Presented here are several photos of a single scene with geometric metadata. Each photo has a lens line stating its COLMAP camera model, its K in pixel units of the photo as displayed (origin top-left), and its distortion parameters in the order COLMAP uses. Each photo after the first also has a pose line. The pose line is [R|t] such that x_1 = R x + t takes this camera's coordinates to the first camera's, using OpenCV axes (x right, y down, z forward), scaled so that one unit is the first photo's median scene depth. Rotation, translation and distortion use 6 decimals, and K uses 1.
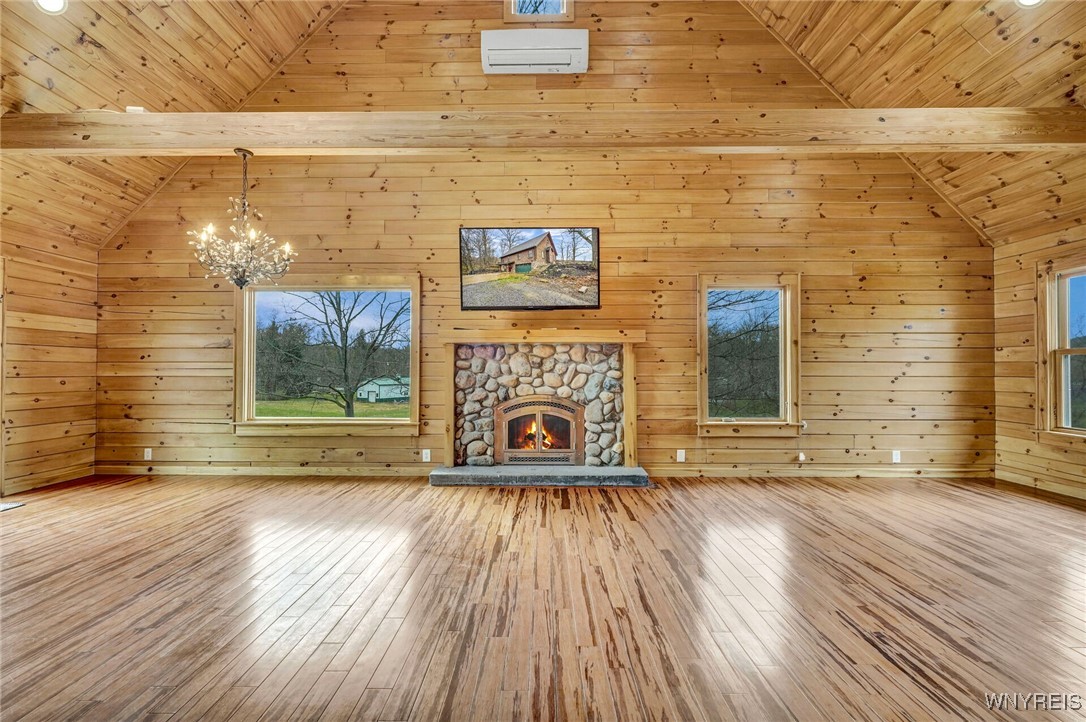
lens RADIAL K [[467.6, 0, 537.7], [0, 467.6, 359.9], [0, 0, 1]] dist [-0.001068, 0.000171]
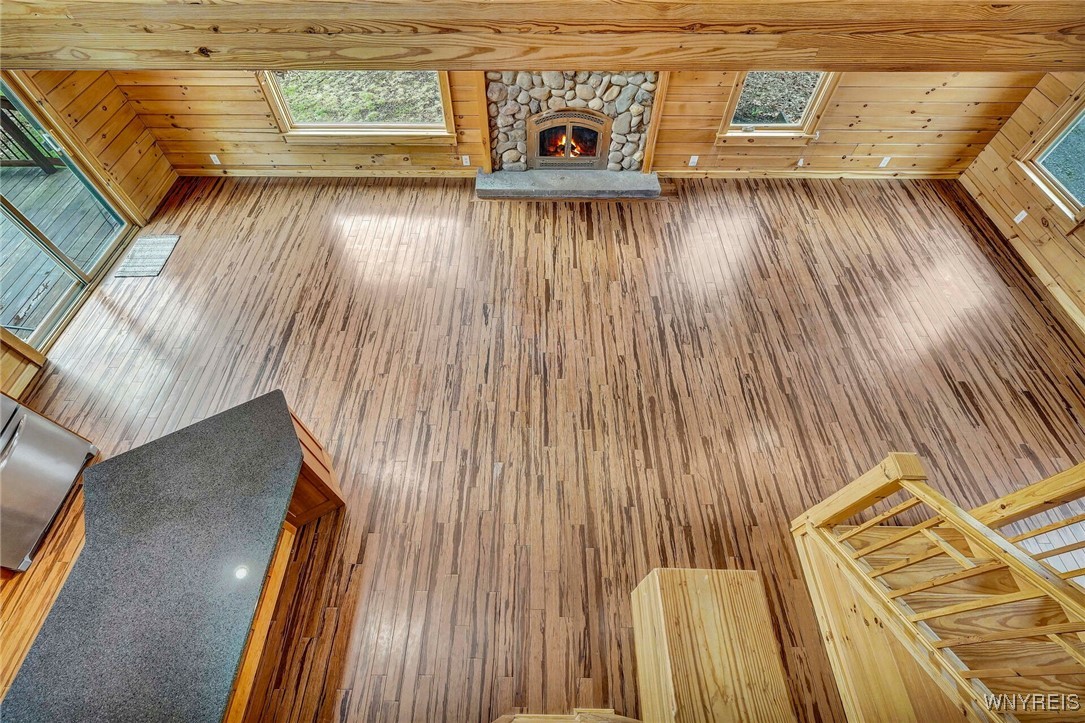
lens RADIAL K [[482.6, 0, 528.0], [0, 482.6, 367.8], [0, 0, 1]] dist [-0.000837, 0.000431]
pose [[0.999965, -0.006179, -0.005673, -0.087941], [0.008145, 0.553679, 0.832690, -0.492416], [-0.002004, -0.832707, 0.553710, -0.053990]]
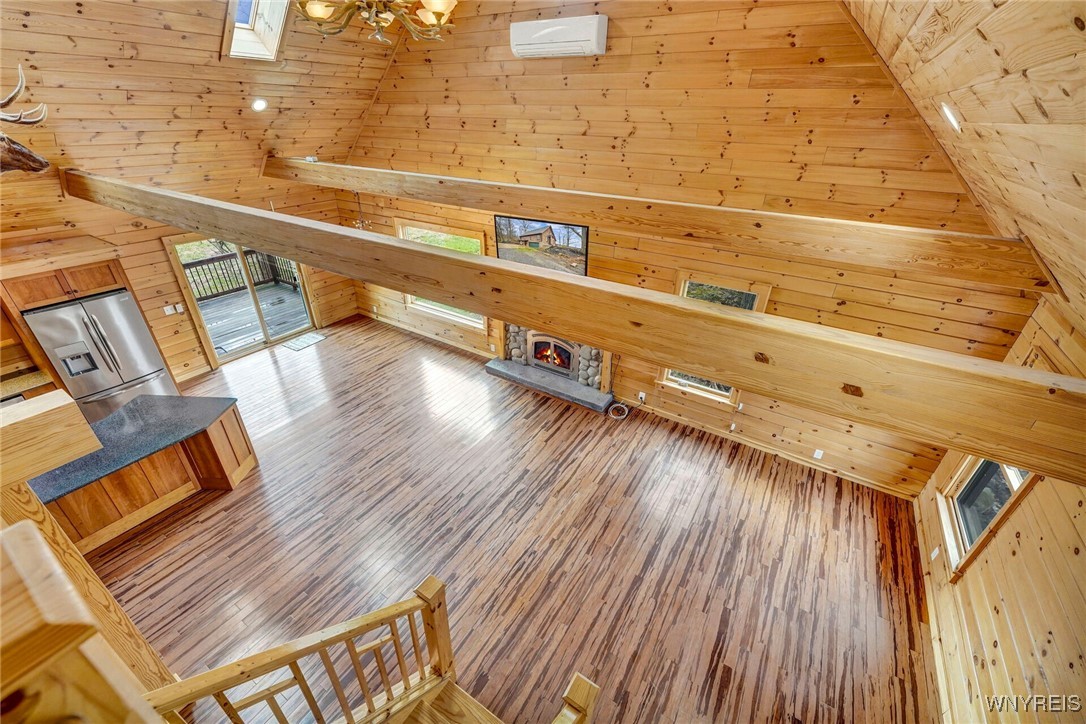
lens RADIAL K [[444.5, 0, 532.3], [0, 444.5, 364.2], [0, 0, 1]] dist [-0.000847, -0.000030]
pose [[0.849302, 0.268154, -0.454731, 0.606493], [-0.001652, 0.862729, 0.505664, -0.536812], [0.527905, -0.428710, 0.733160, -0.081511]]
